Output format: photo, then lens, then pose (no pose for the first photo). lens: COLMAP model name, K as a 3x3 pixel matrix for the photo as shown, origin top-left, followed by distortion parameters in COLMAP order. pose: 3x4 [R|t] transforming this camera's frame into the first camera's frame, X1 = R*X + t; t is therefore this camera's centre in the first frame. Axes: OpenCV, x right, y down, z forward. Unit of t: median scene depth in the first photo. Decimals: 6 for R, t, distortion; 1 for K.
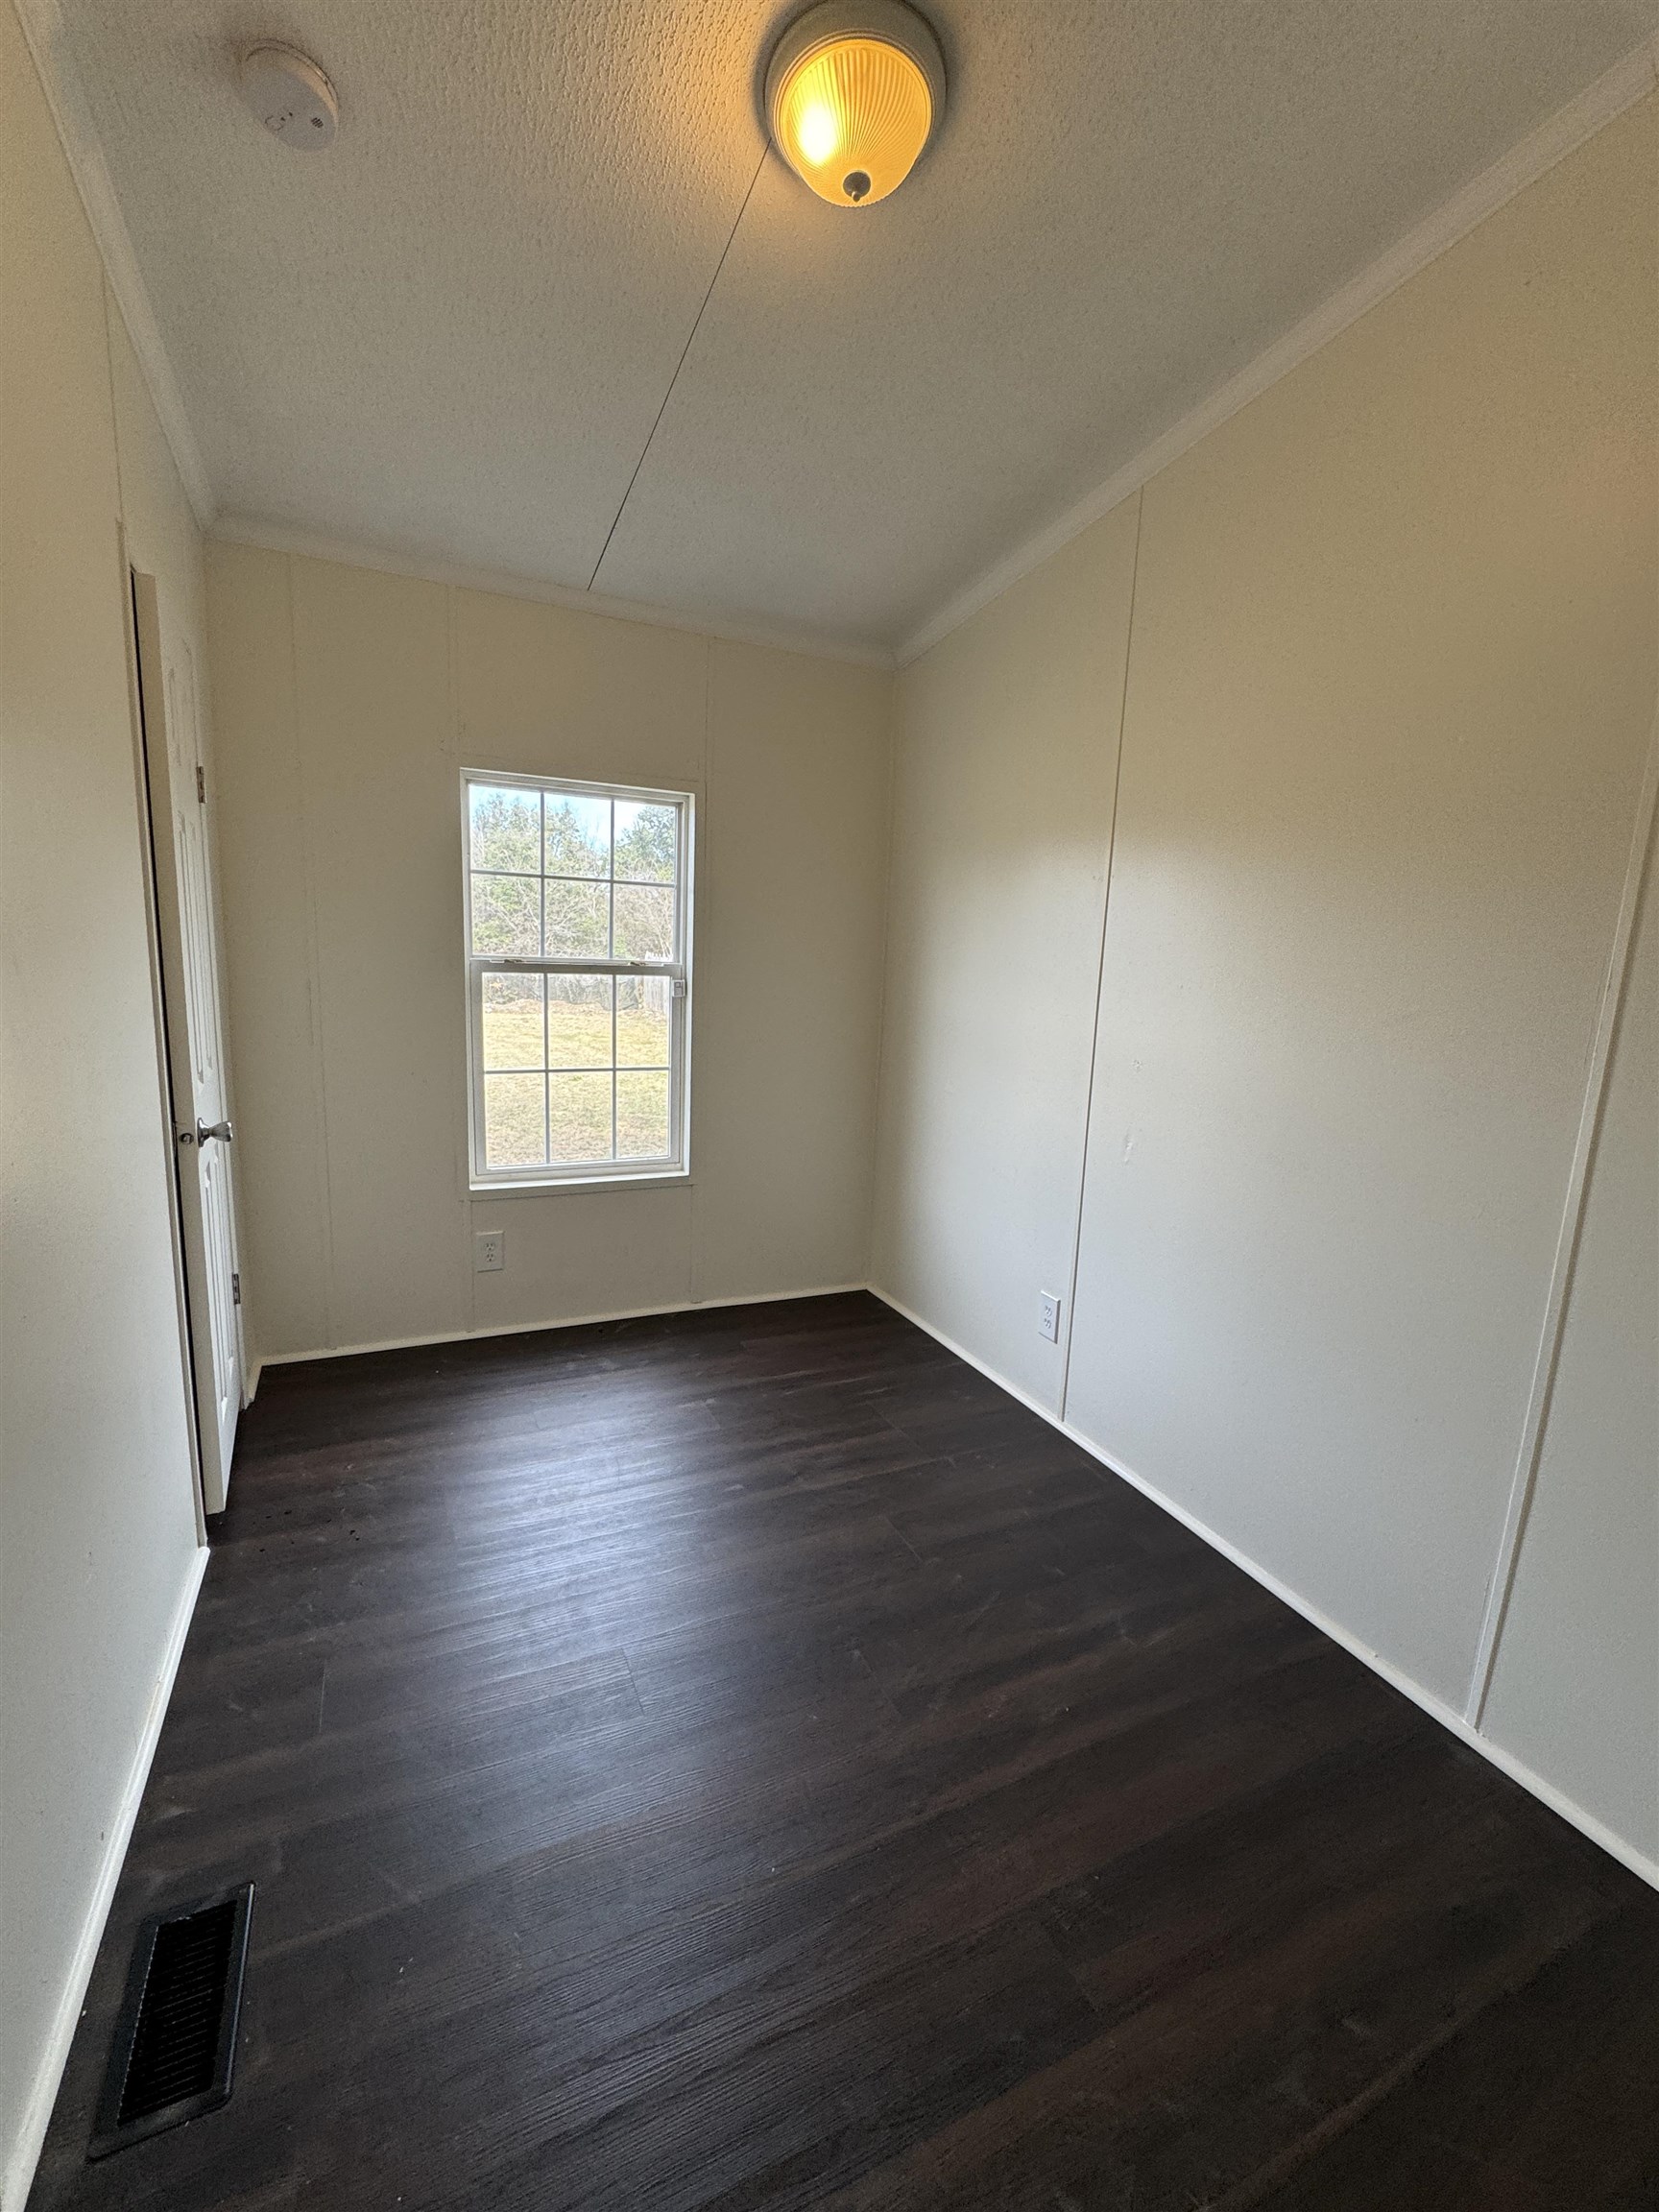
lens RADIAL K [[928.9, 0, 823.6], [0, 928.9, 1099.5], [0, 0, 1]] dist [-0.005995, 0.001099]
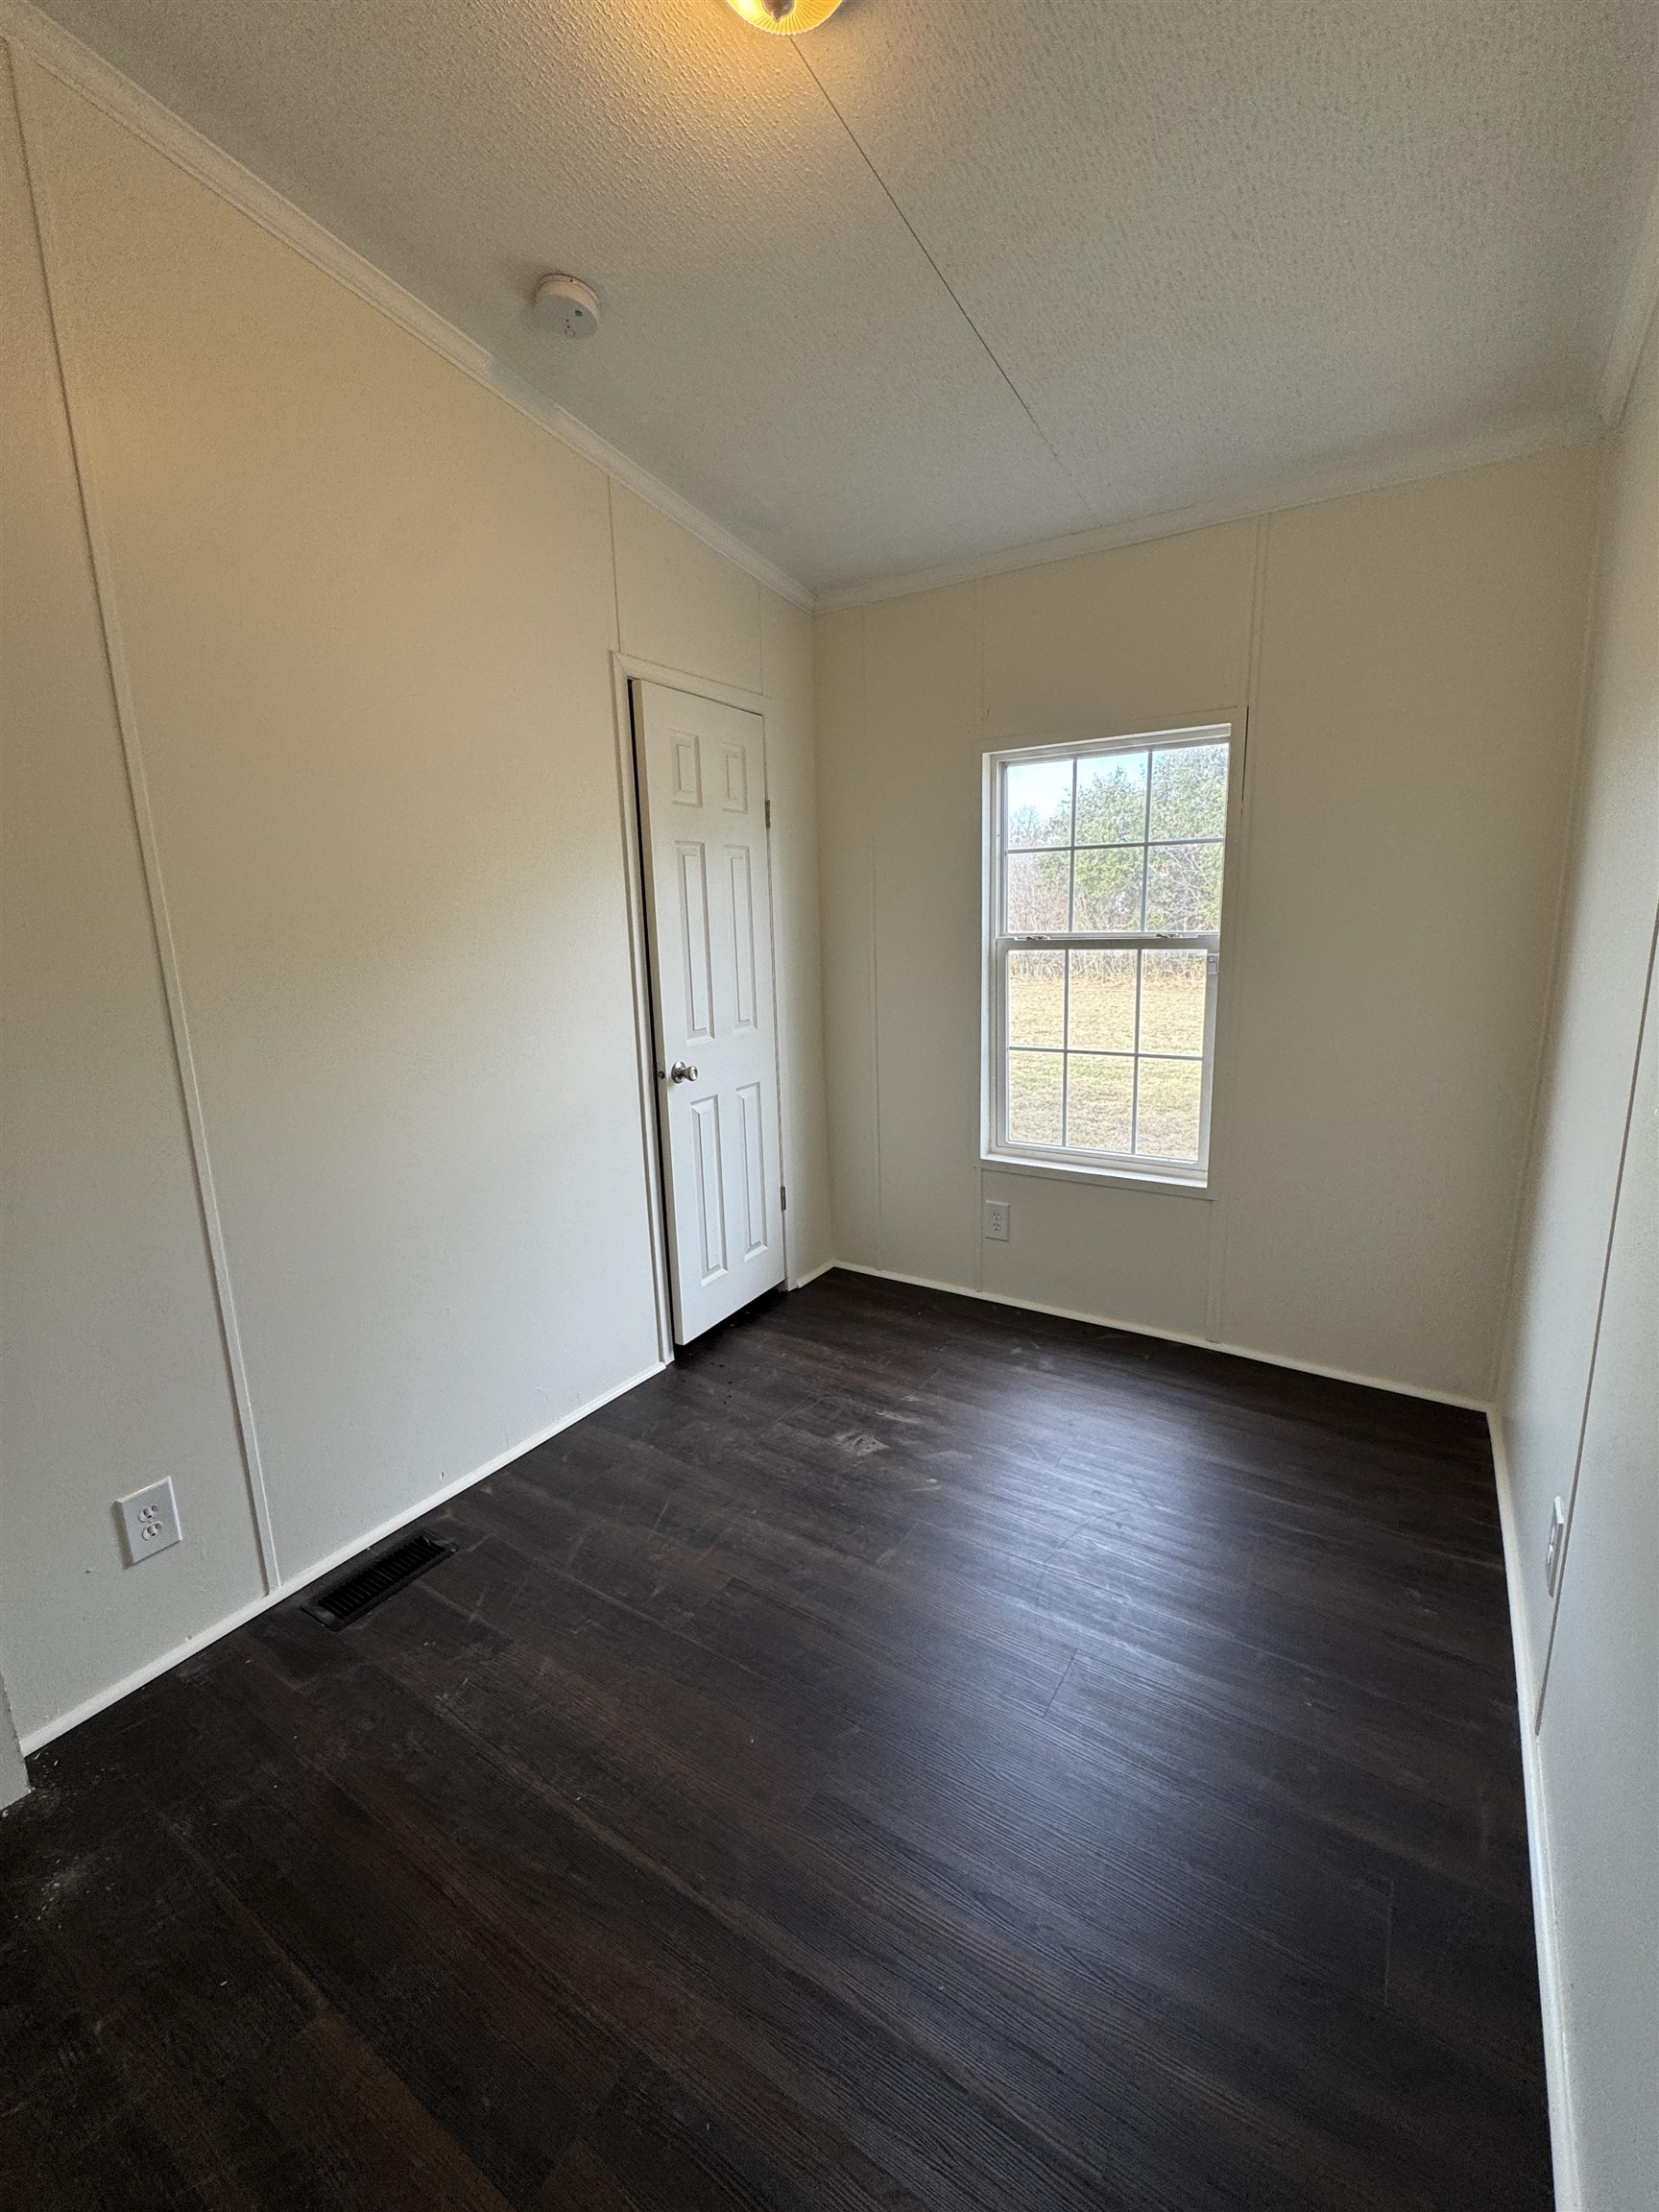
lens RADIAL K [[928.9, 0, 842.9], [0, 928.9, 1101.8], [0, 0, 1]] dist [-0.005995, 0.001099]
pose [[0.528040, 0.112456, -0.841741, 0.409388], [-0.091072, 0.992976, 0.075530, -0.031203], [0.844322, 0.036776, 0.534573, 0.297072]]
